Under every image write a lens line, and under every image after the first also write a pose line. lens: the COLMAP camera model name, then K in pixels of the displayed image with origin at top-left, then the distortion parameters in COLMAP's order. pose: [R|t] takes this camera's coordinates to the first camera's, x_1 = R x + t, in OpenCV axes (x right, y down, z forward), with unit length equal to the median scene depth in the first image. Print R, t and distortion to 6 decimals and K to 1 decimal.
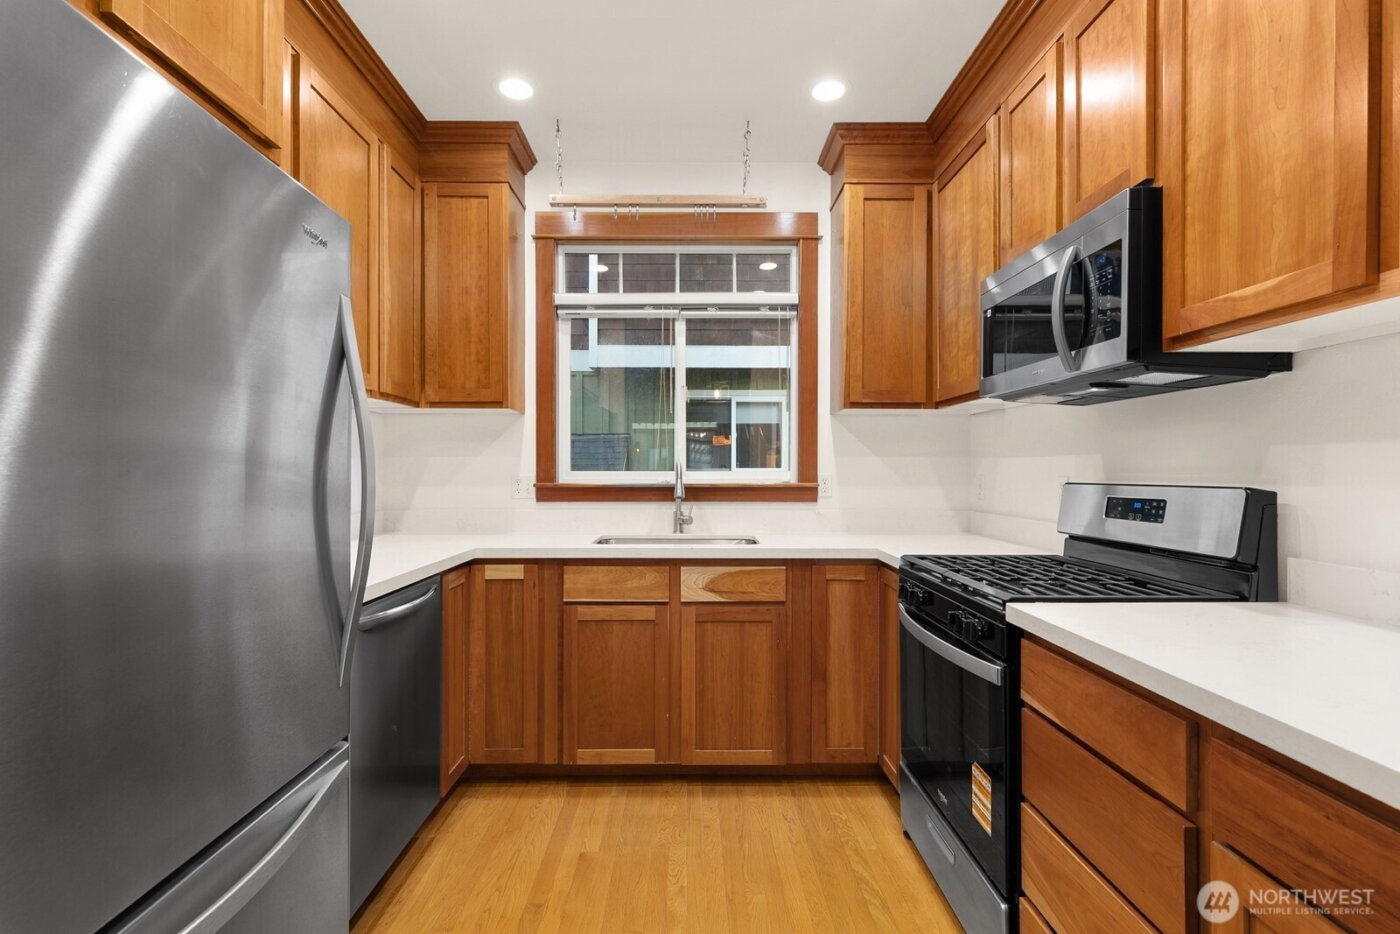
lens RADIAL K [[643.9, 0, 700.0], [0, 643.9, 467.0], [0, 0, 1]] dist [0.000119, -0.001138]
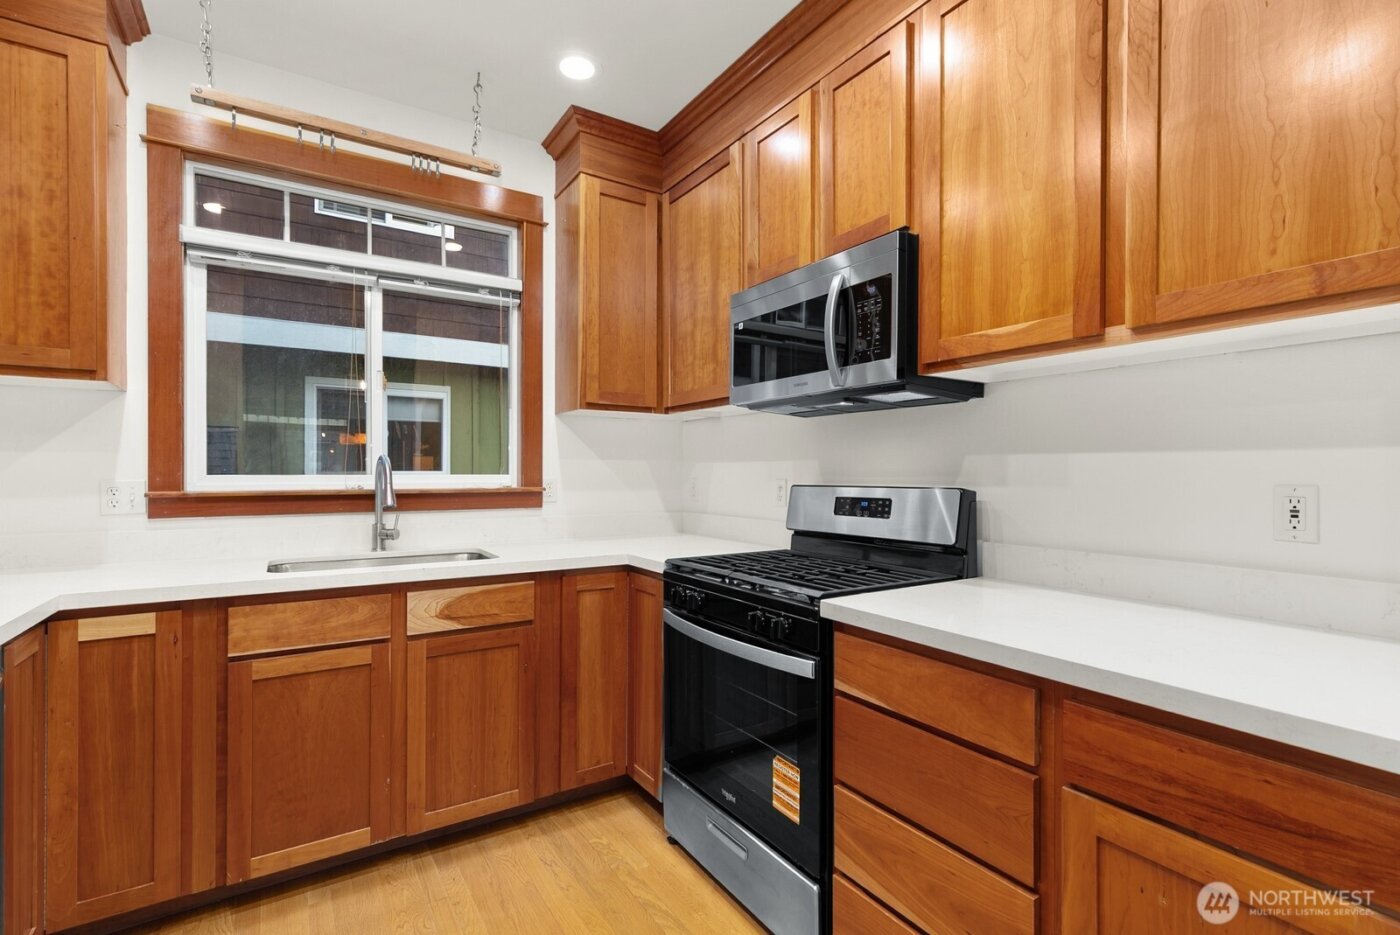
lens RADIAL K [[634.3, 0, 696.8], [0, 634.3, 470.7], [0, 0, 1]] dist [0.001178, -0.001206]
pose [[0.849412, 0.002784, 0.527723, -0.143806], [-0.003708, 0.999993, 0.000694, -0.000534], [-0.527717, -0.002547, 0.849416, 0.130508]]
